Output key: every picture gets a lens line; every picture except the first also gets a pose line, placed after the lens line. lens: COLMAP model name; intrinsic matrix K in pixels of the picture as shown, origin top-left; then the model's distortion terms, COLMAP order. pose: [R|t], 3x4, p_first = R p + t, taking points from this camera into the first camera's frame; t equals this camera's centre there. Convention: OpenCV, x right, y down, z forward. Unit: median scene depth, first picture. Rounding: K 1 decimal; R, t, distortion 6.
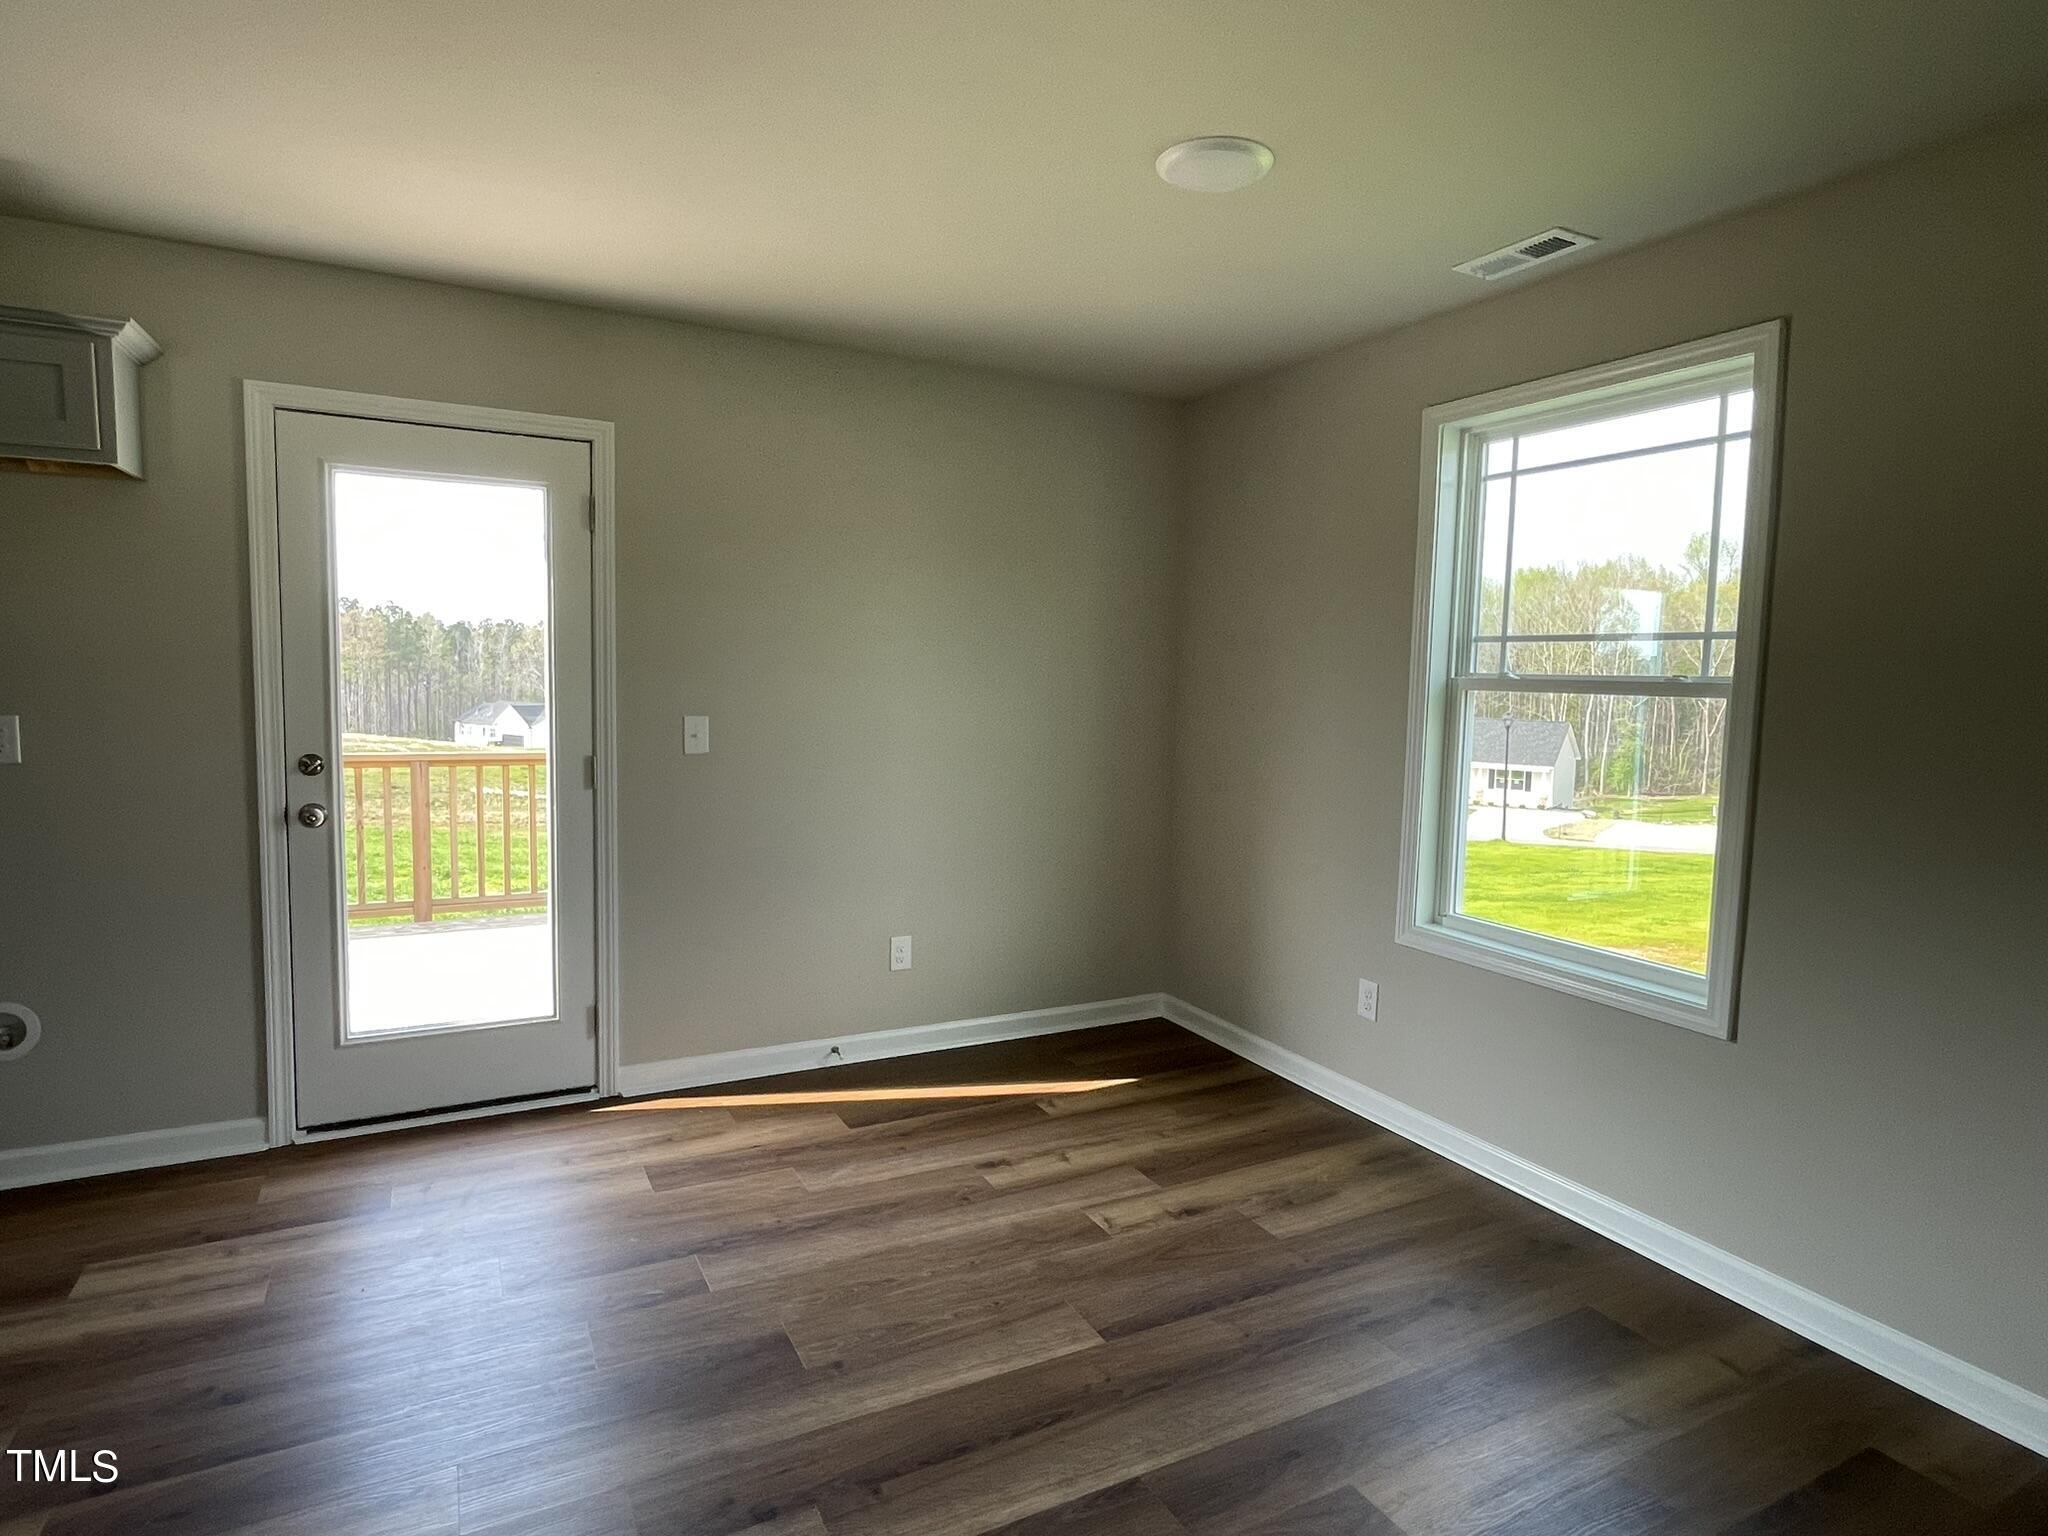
lens RADIAL K [[1123.2, 0, 1024.0], [0, 1123.2, 768.0], [0, 0, 1]] dist [0.003723, 0.000926]
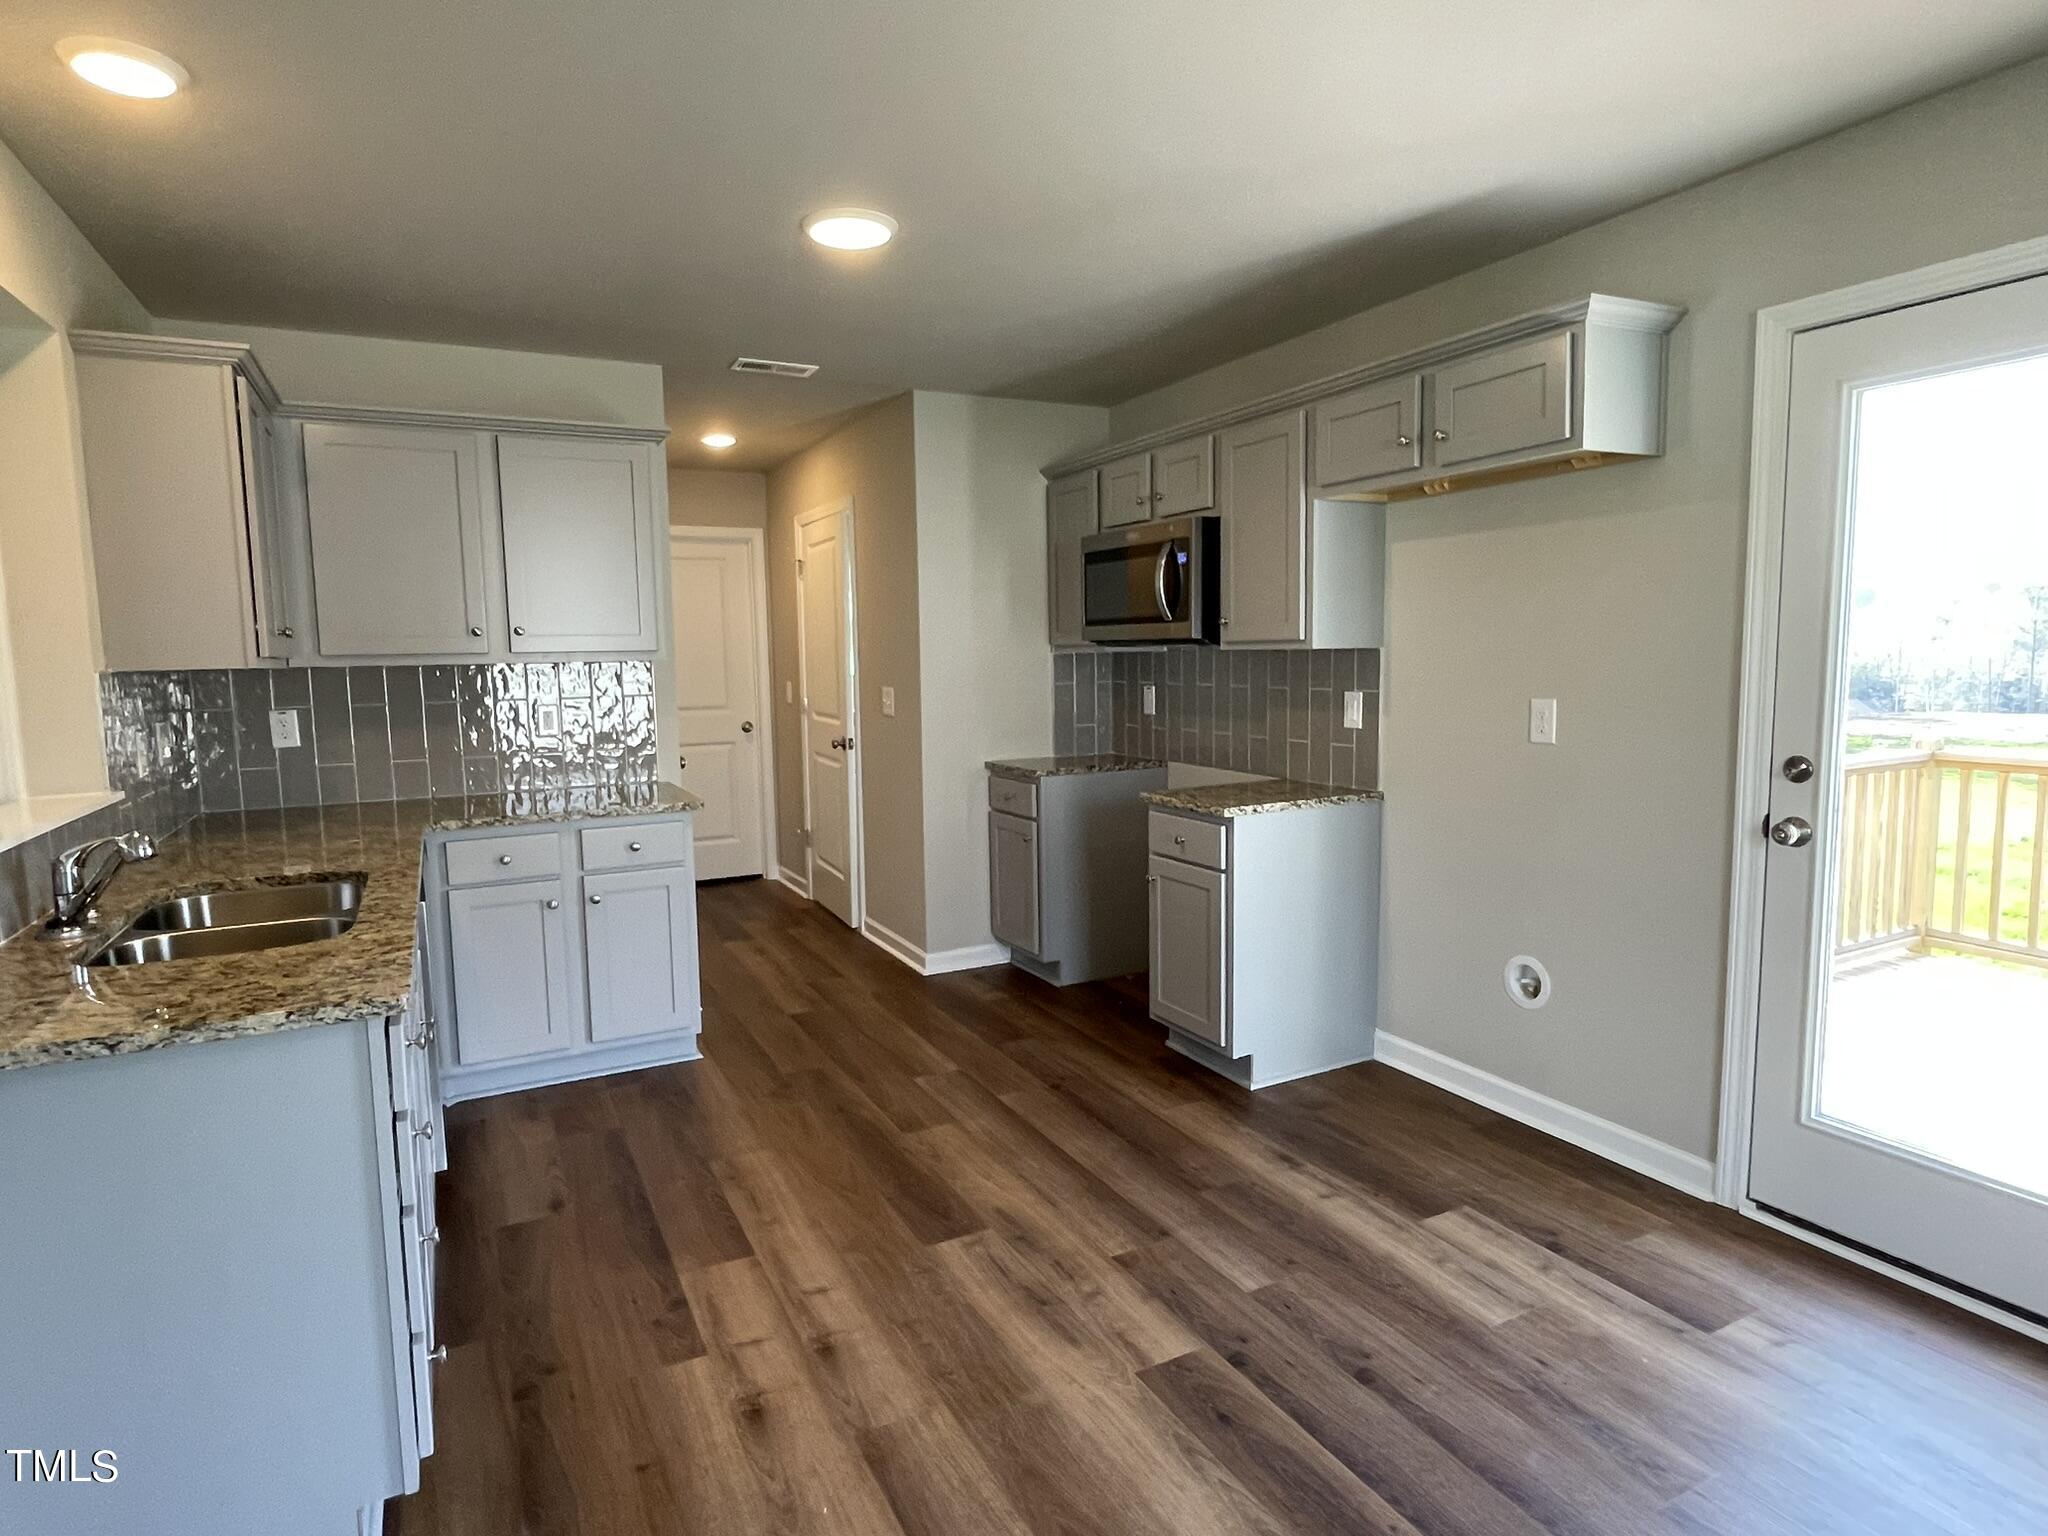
lens RADIAL K [[1123.2, 0, 1024.0], [0, 1123.2, 768.0], [0, 0, 1]] dist [0.003723, 0.000926]
pose [[-0.003092, 0.084647, -0.996406, 0.174983], [-0.071440, 0.993846, 0.084651, -0.032611], [0.997440, 0.071445, 0.002974, 0.442095]]
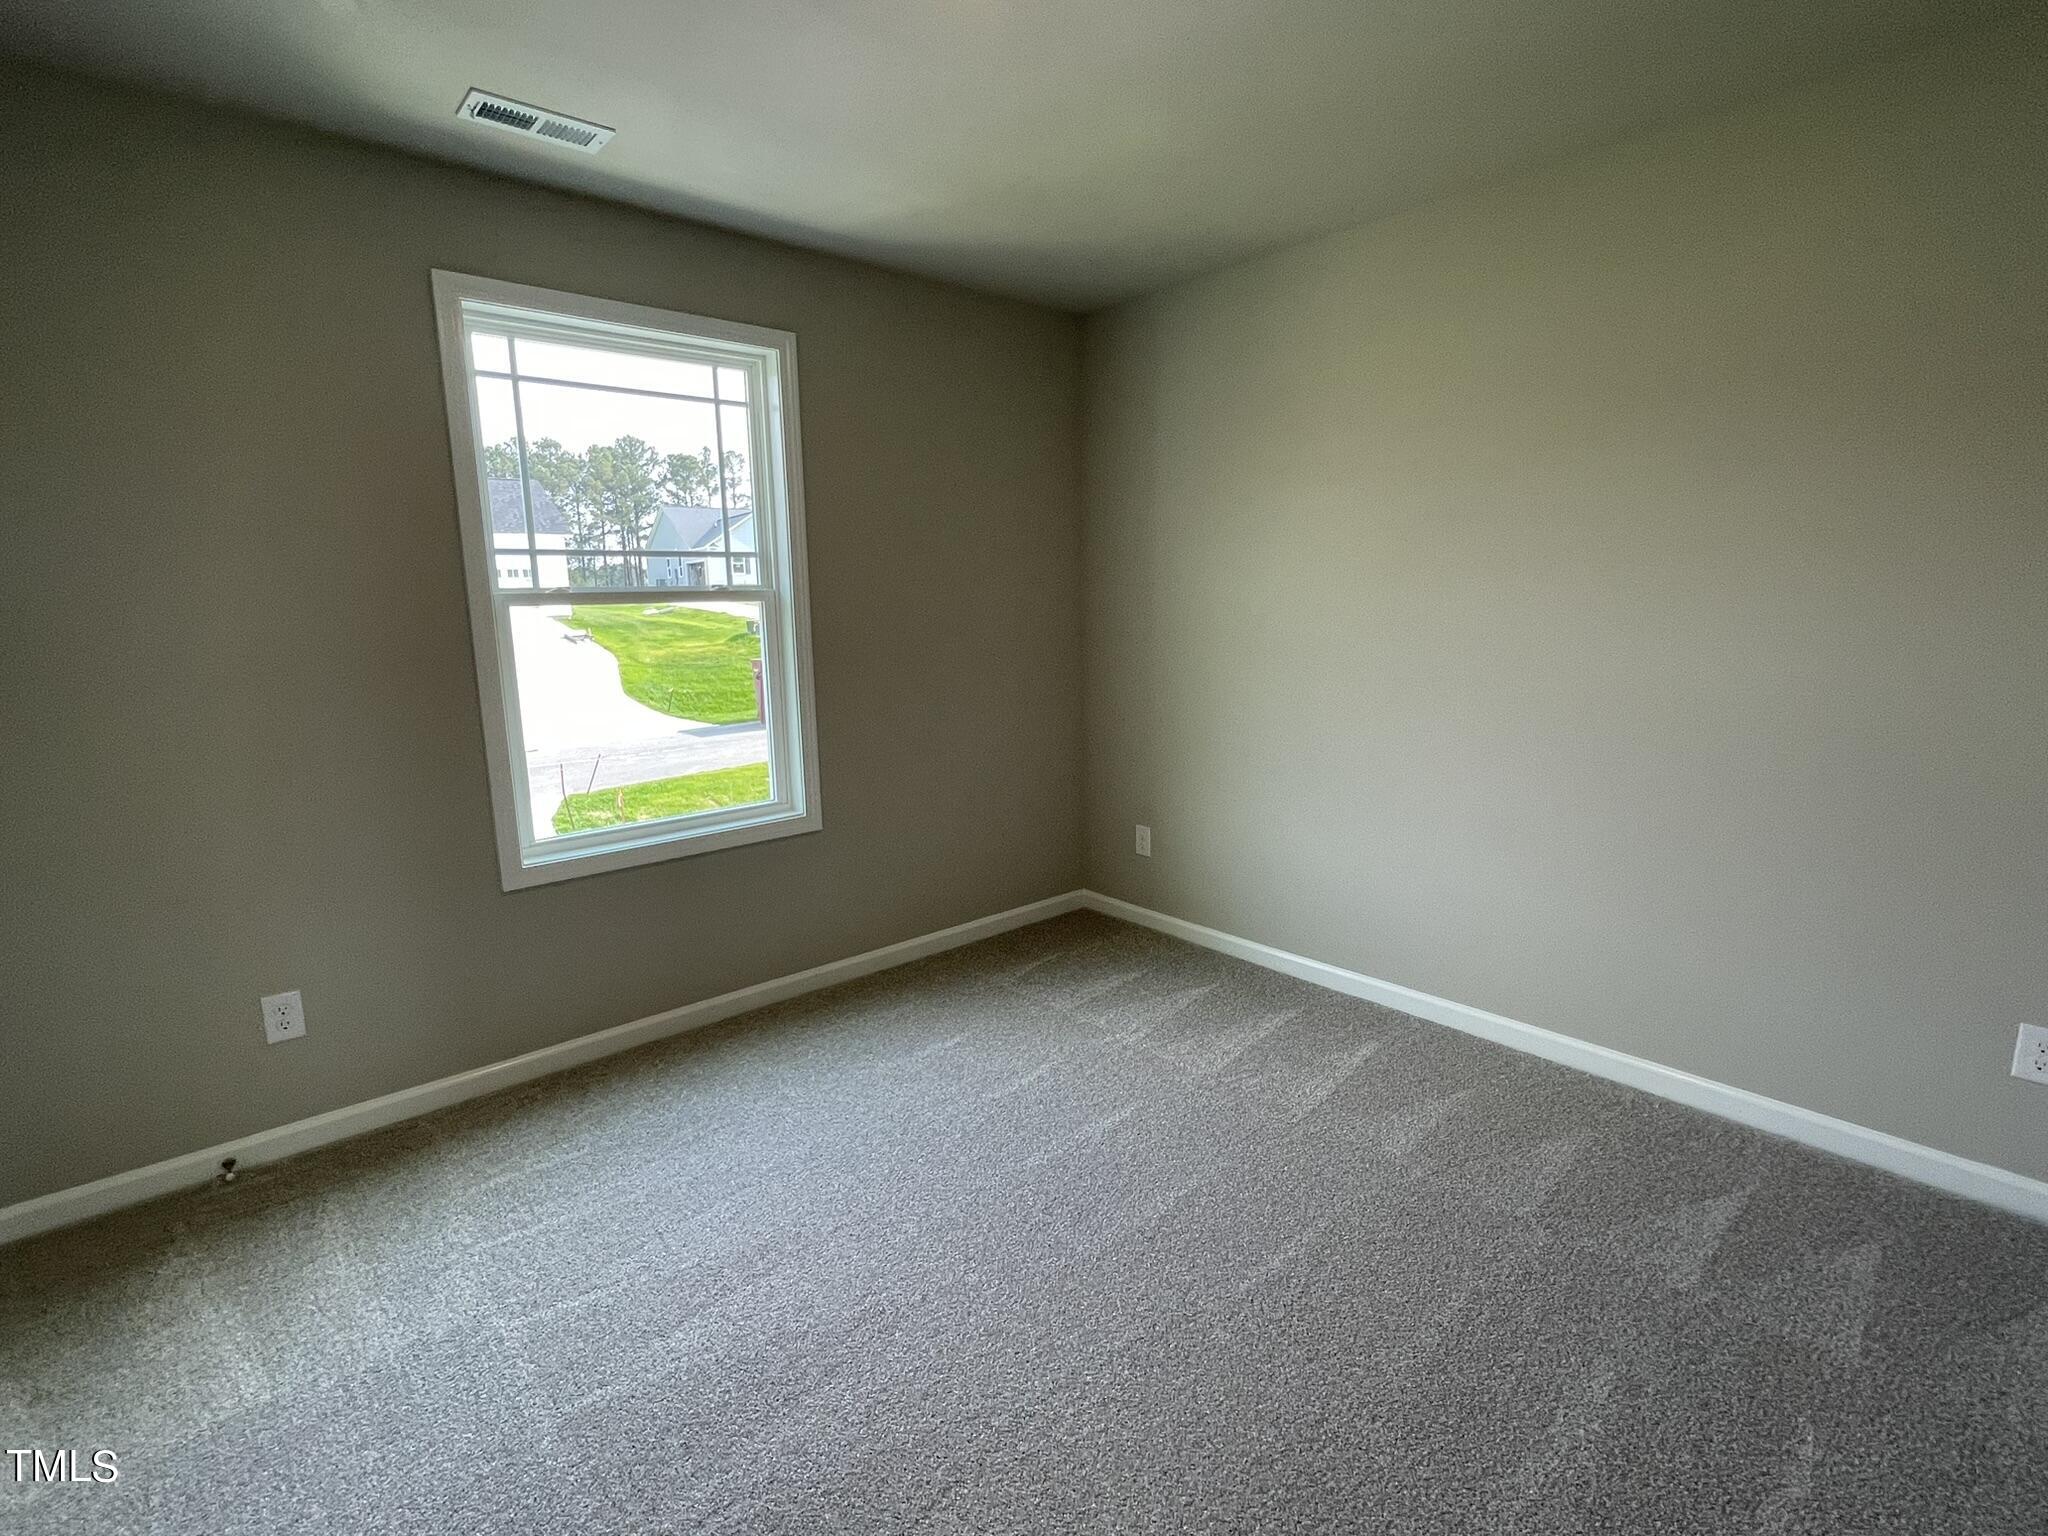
lens RADIAL K [[955.2, 0, 1024.0], [0, 955.2, 768.0], [0, 0, 1]] dist [-0.001348, -0.000188]
pose [[-0.236710, -0.174888, 0.955710, -0.523248], [0.113961, 0.971878, 0.206073, -0.057201], [-0.964874, 0.157693, -0.210123, 0.830961]]
